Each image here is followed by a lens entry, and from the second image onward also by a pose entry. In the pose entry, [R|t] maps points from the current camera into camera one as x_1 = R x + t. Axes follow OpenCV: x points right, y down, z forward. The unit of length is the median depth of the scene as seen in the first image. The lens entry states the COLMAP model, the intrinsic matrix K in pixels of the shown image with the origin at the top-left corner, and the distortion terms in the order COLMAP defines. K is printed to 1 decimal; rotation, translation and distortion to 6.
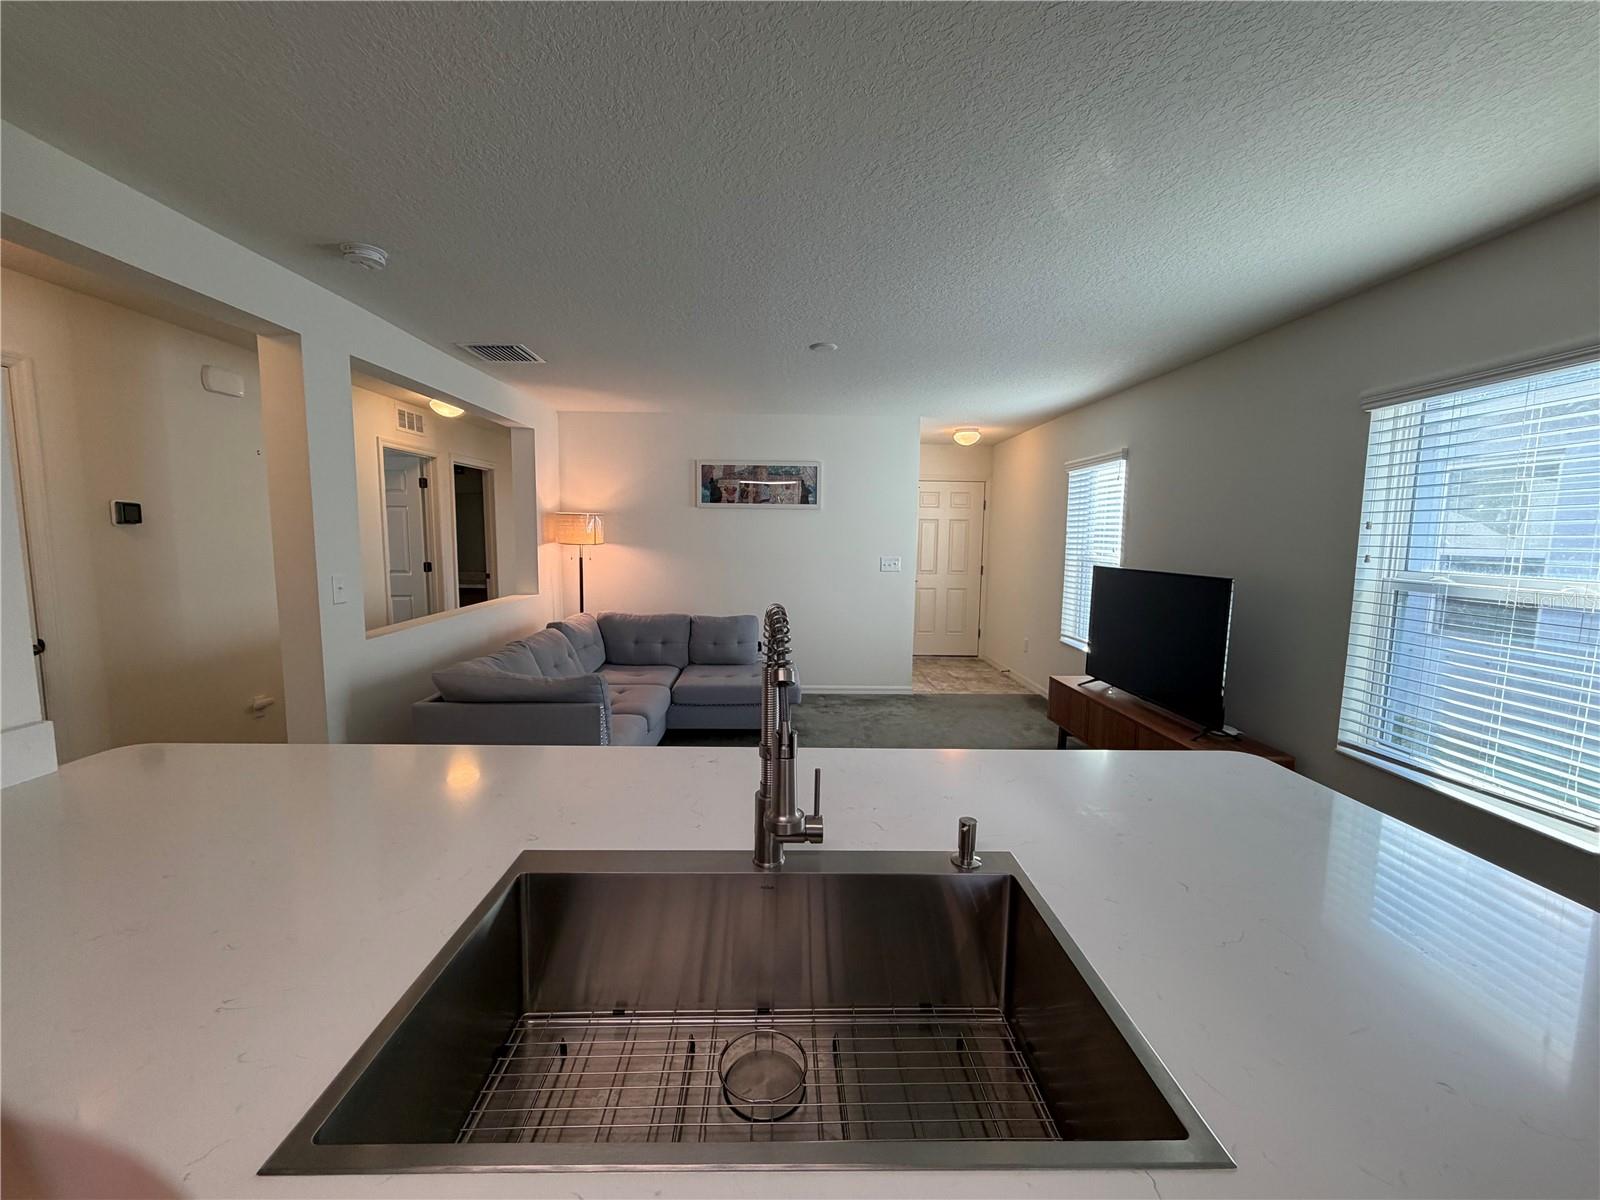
lens RADIAL K [[635.7, 0, 795.1], [0, 635.7, 598.3], [0, 0, 1]] dist [-0.001100, -0.000040]
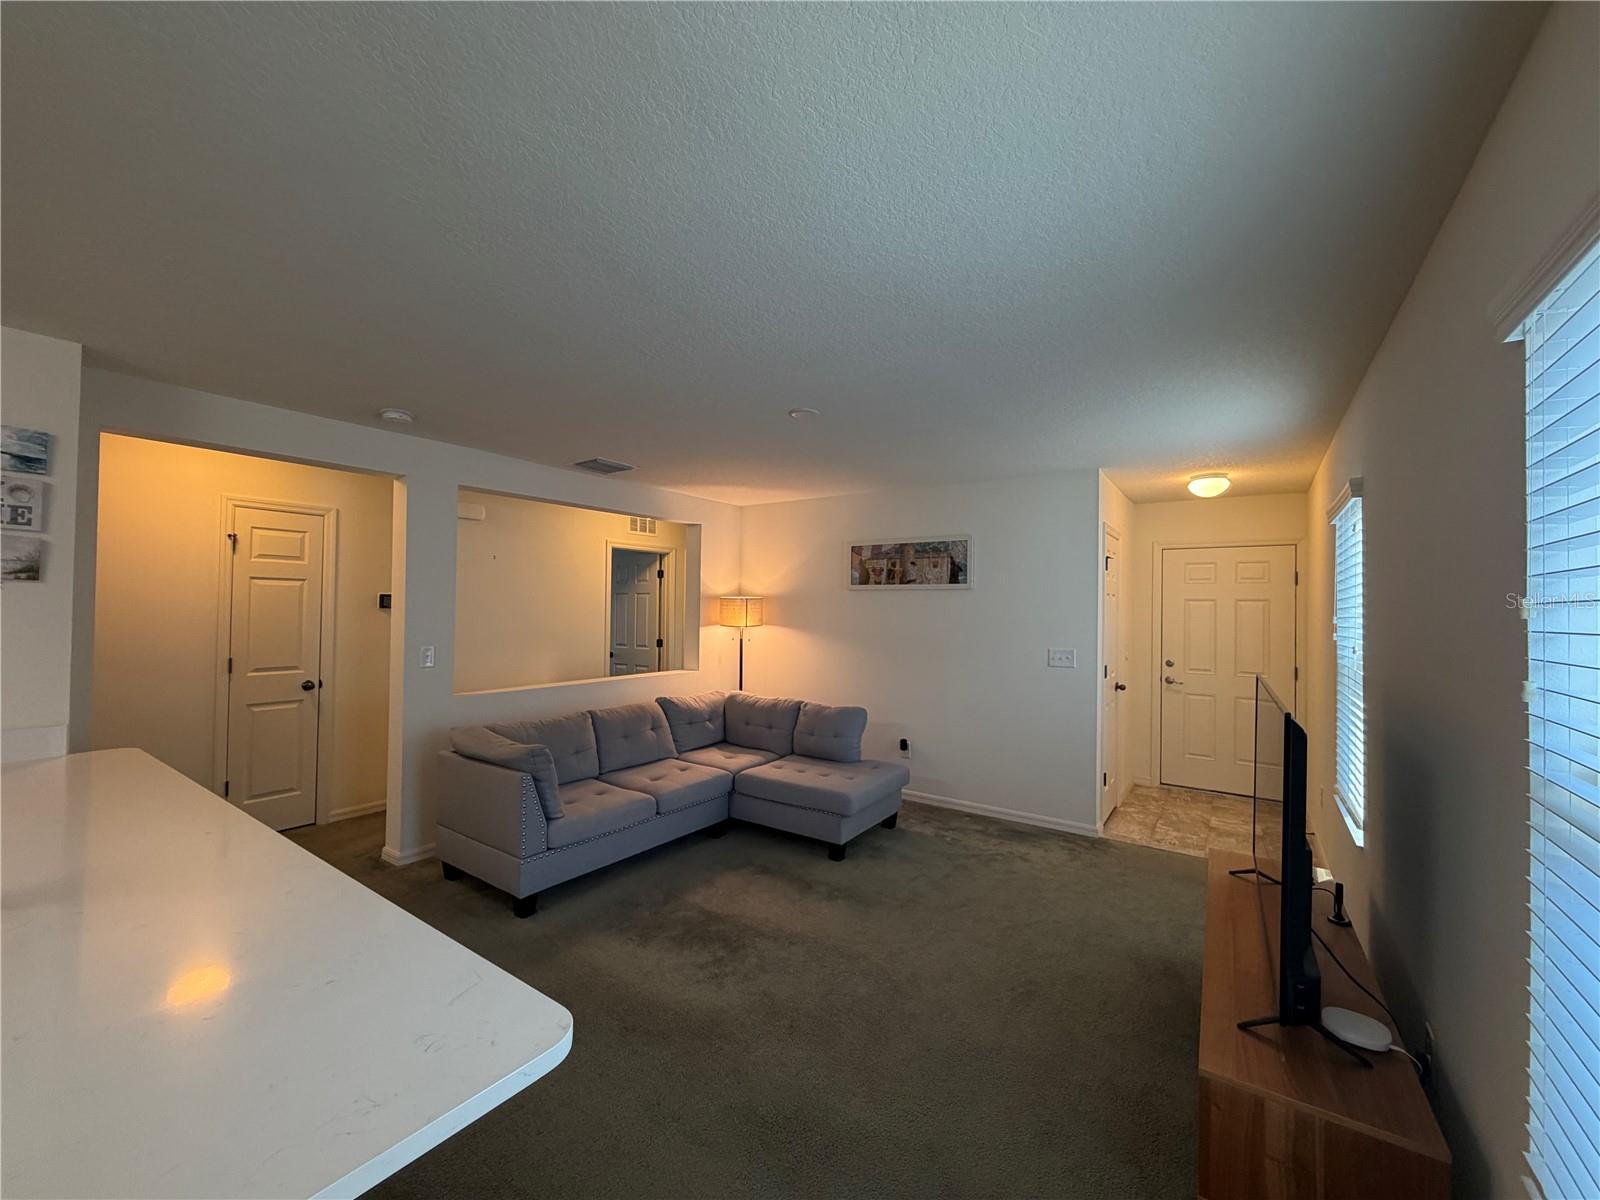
lens RADIAL K [[640.0, 0, 797.2], [0, 640.0, 602.3], [0, 0, 1]] dist [0.002453, 0.000248]
pose [[0.809710, -0.006636, -0.586793, 0.355281], [-0.064734, 0.992824, -0.100553, -0.021961], [0.583249, 0.119404, 0.803469, 0.179200]]
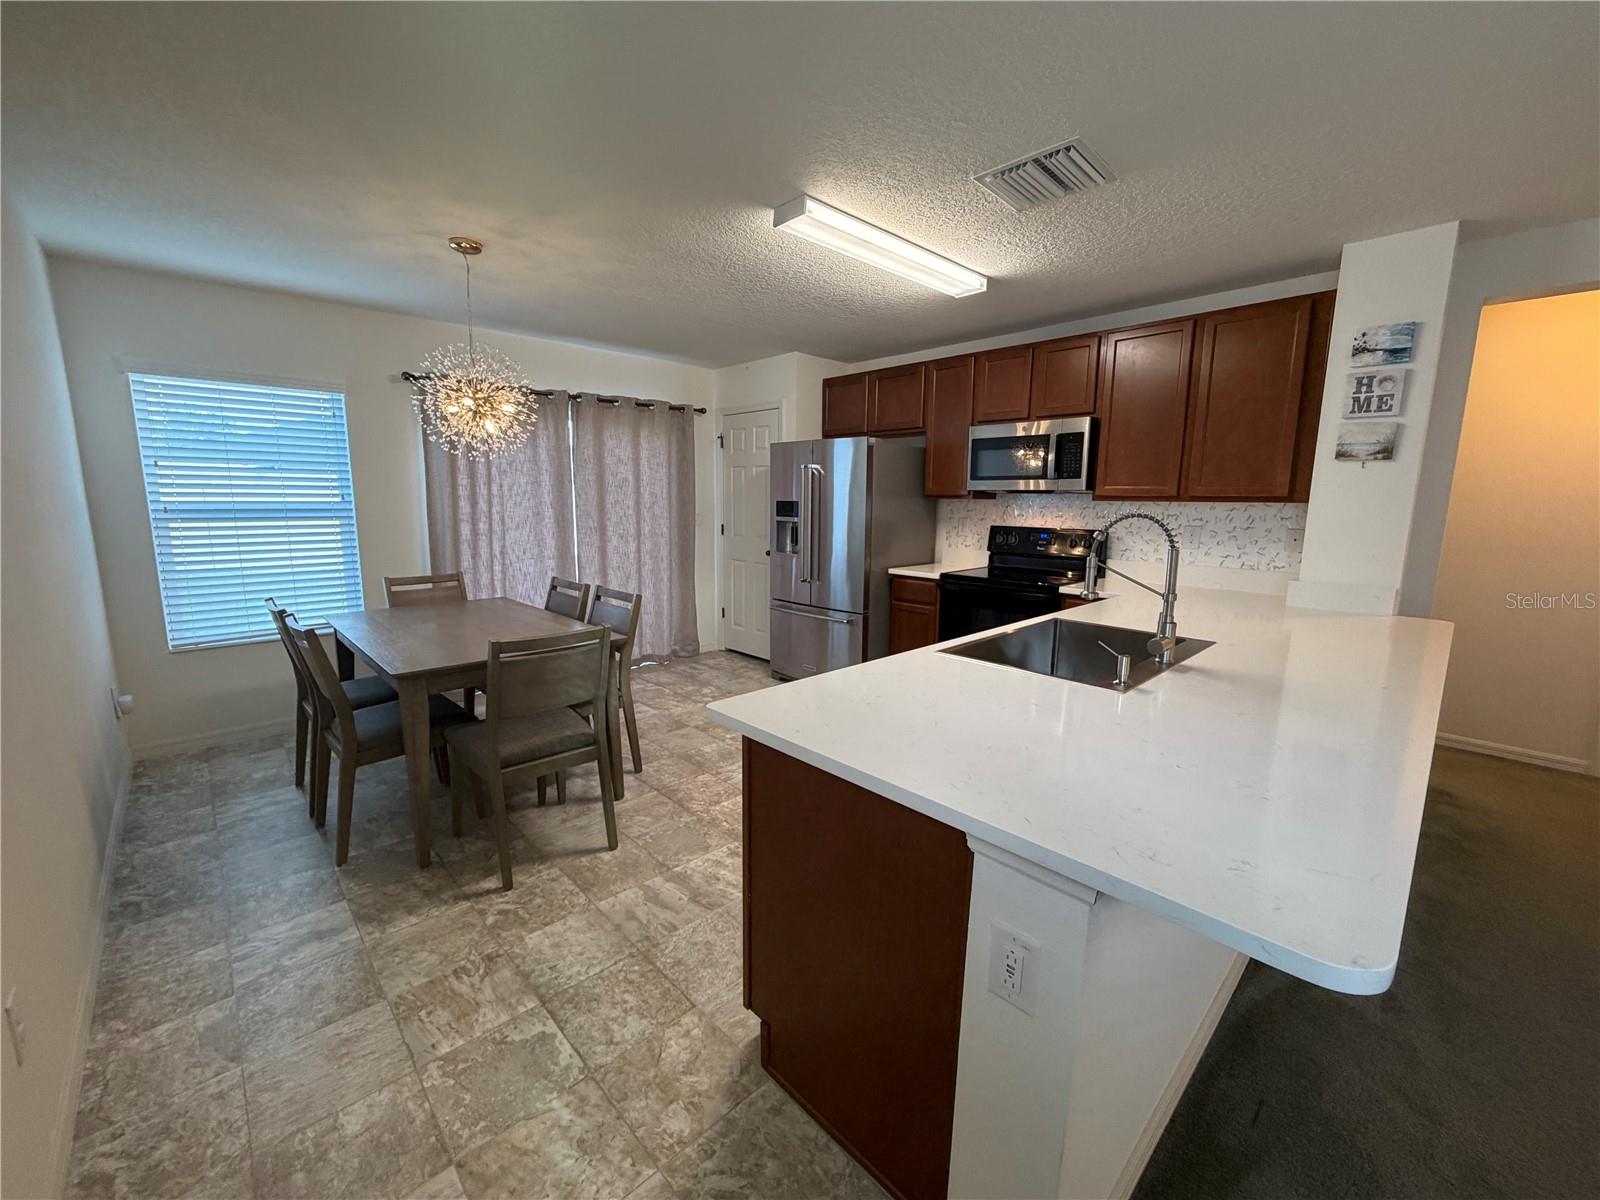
lens RADIAL K [[648.0, 0, 804.3], [0, 648.0, 569.7], [0, 0, 1]] dist [-0.000497, 0.000031]
pose [[-0.735396, 0.084979, -0.672288, 0.348152], [-0.070257, 0.977197, 0.200372, -0.137195], [0.673986, 0.194586, -0.712657, 1.404040]]
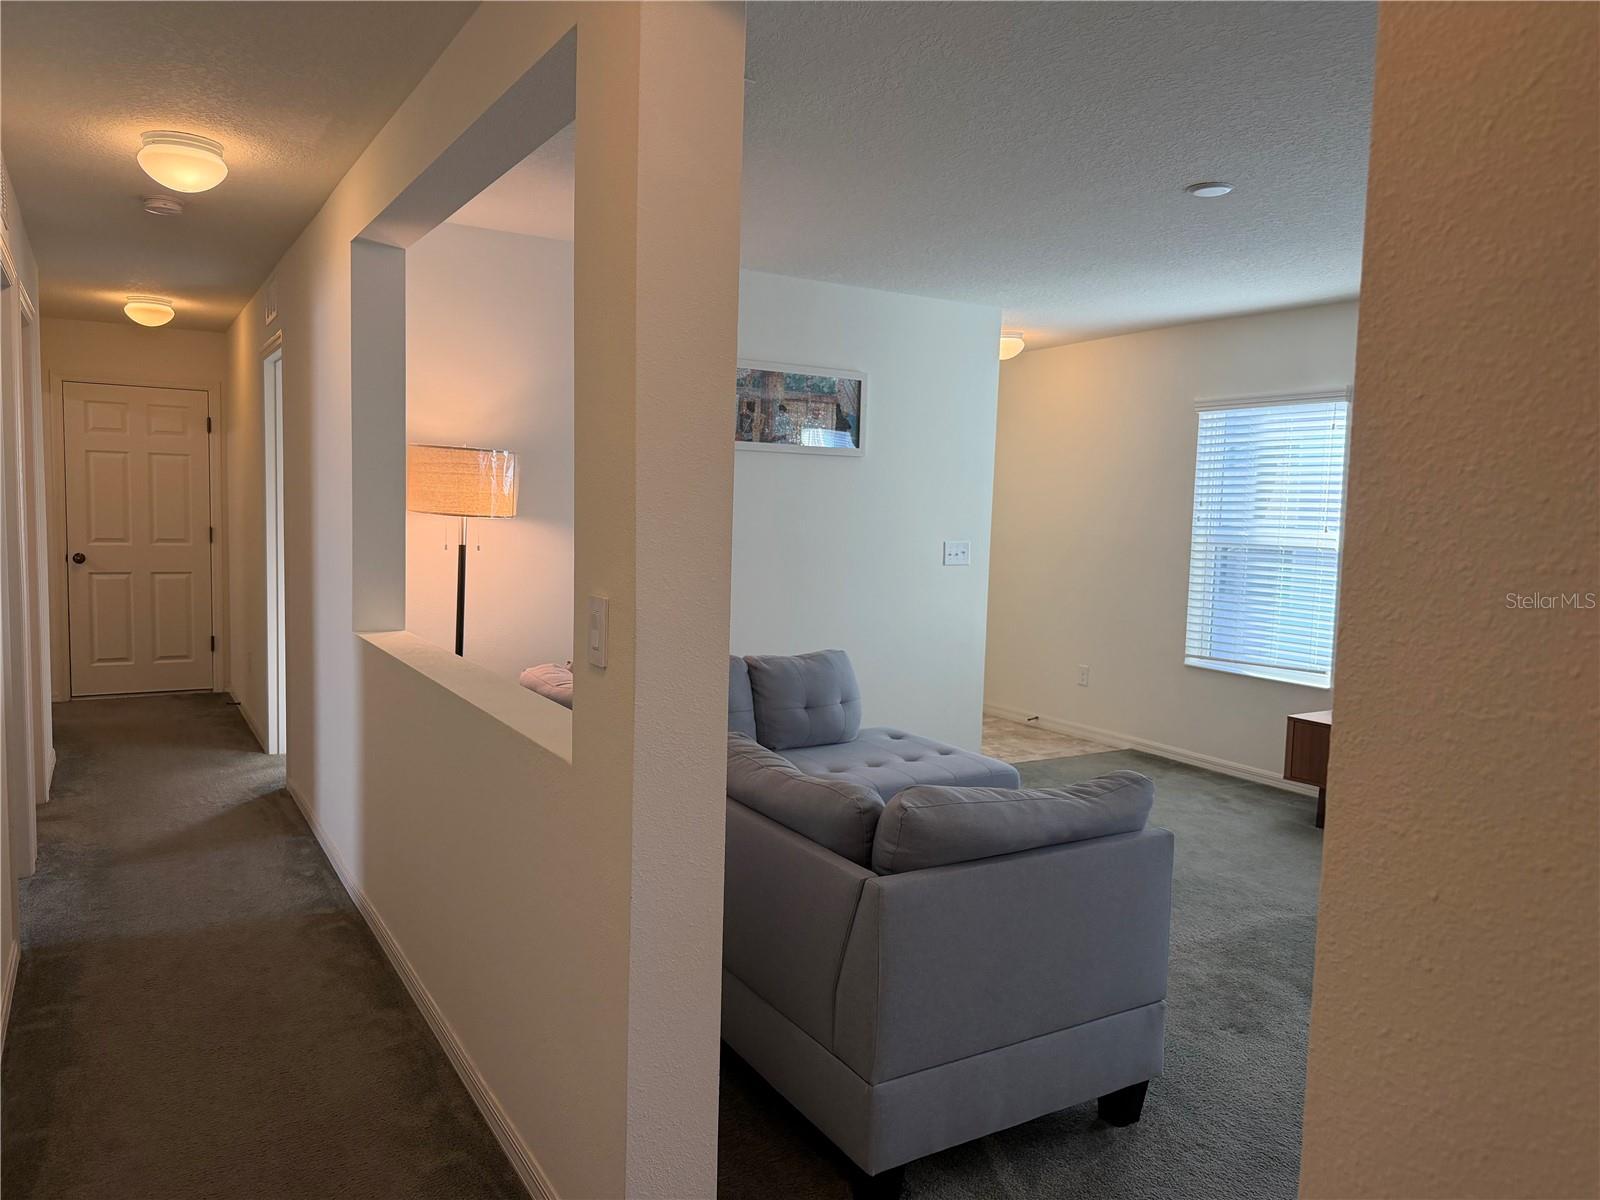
lens RADIAL K [[1149.5, 0, 800.0], [0, 1149.5, 600.0], [0, 0, 1]] dist [0.083623, -0.115630]
pose [[0.866404, -0.028809, 0.498512, -0.525688], [0.033638, 0.999434, -0.000705, -0.014317], [-0.498209, 0.017380, 0.866883, 0.144899]]
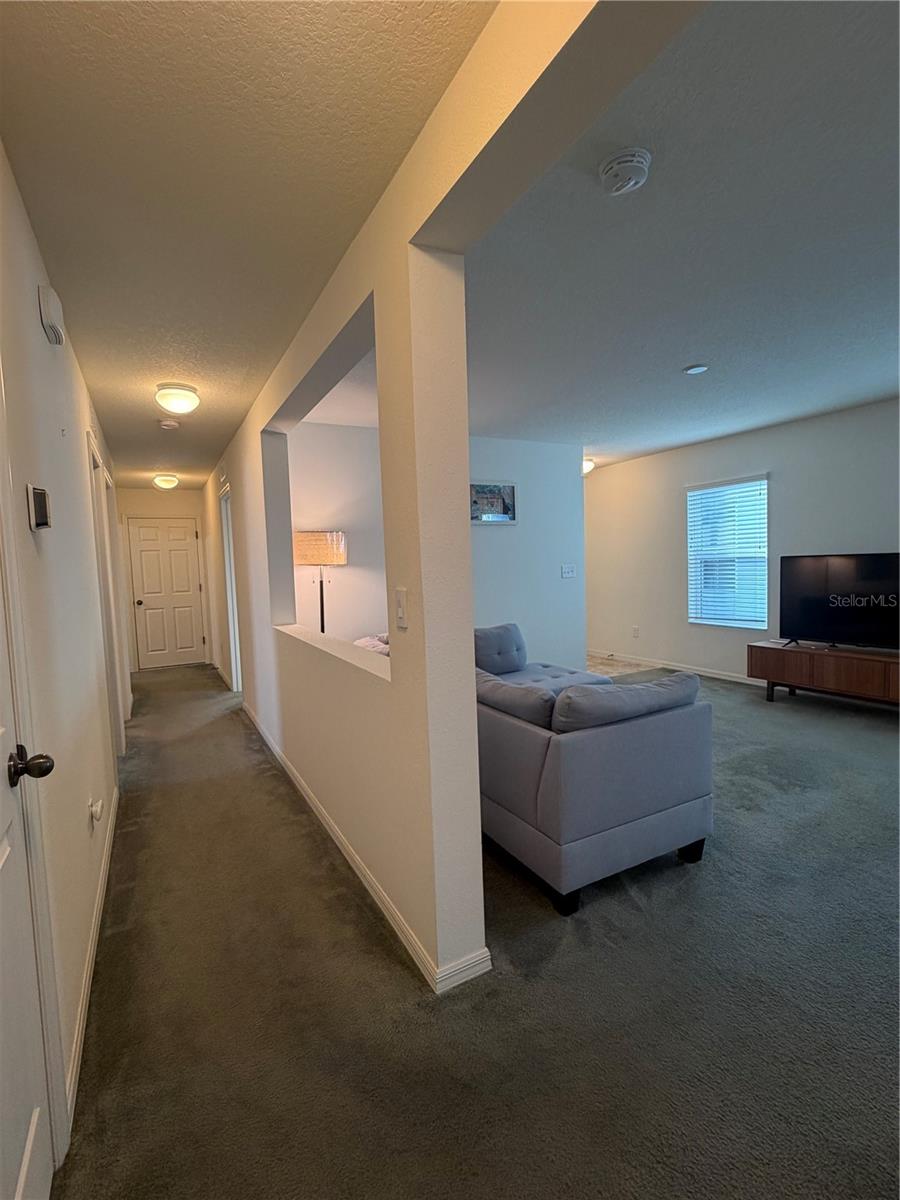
lens RADIAL K [[564.3, 0, 444.0], [0, 564.3, 600.9], [0, 0, 1]] dist [-0.000843, 0.000050]
pose [[0.892298, -0.074769, 0.445213, -0.524672], [0.092690, 0.995522, -0.018584, -0.002203], [-0.441830, 0.057849, 0.895232, 0.187450]]
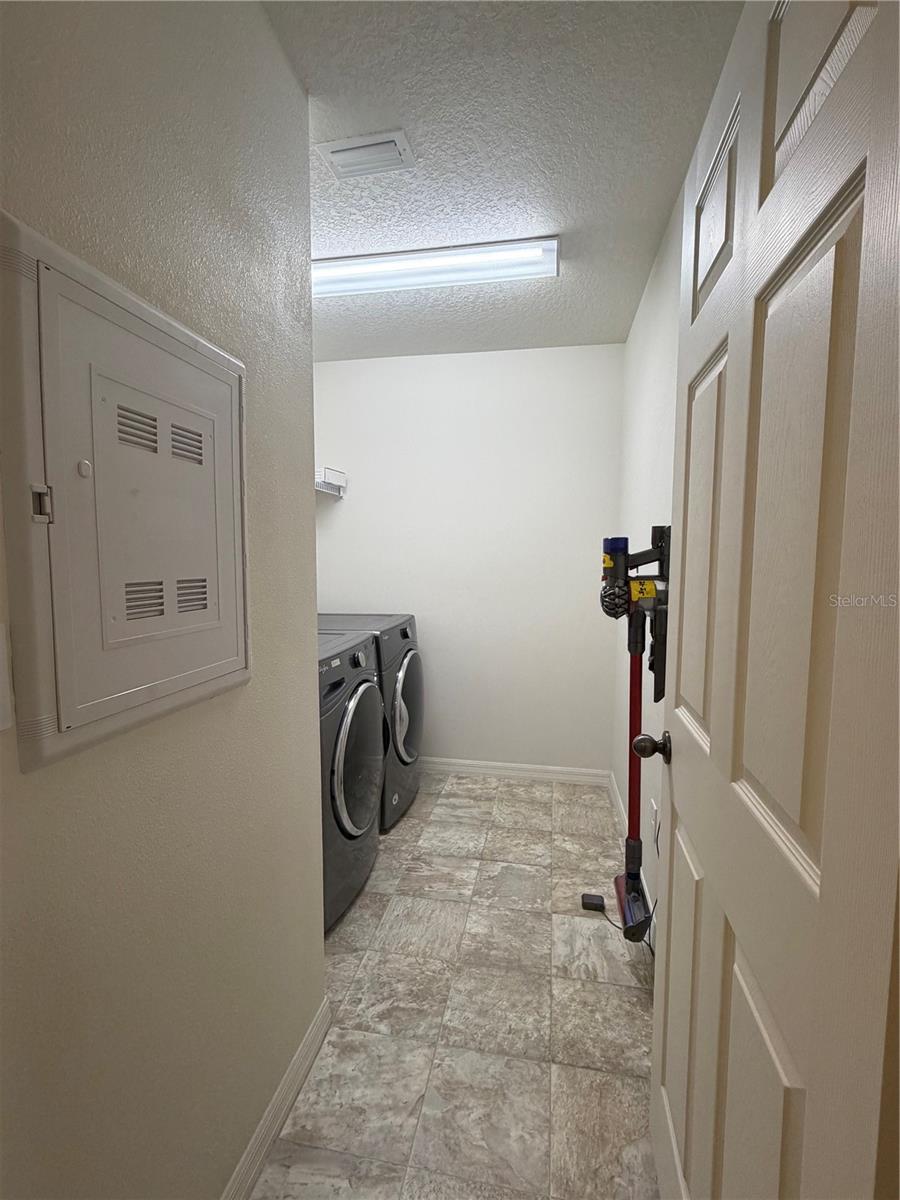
lens RADIAL K [[564.3, 0, 444.0], [0, 564.3, 600.9], [0, 0, 1]] dist [-0.000843, 0.000050]
pose [[-0.199422, 0.098328, -0.974968, 0.664693], [-0.100539, 0.987649, 0.120172, -0.101994], [0.974742, 0.121988, -0.187073, 1.155070]]
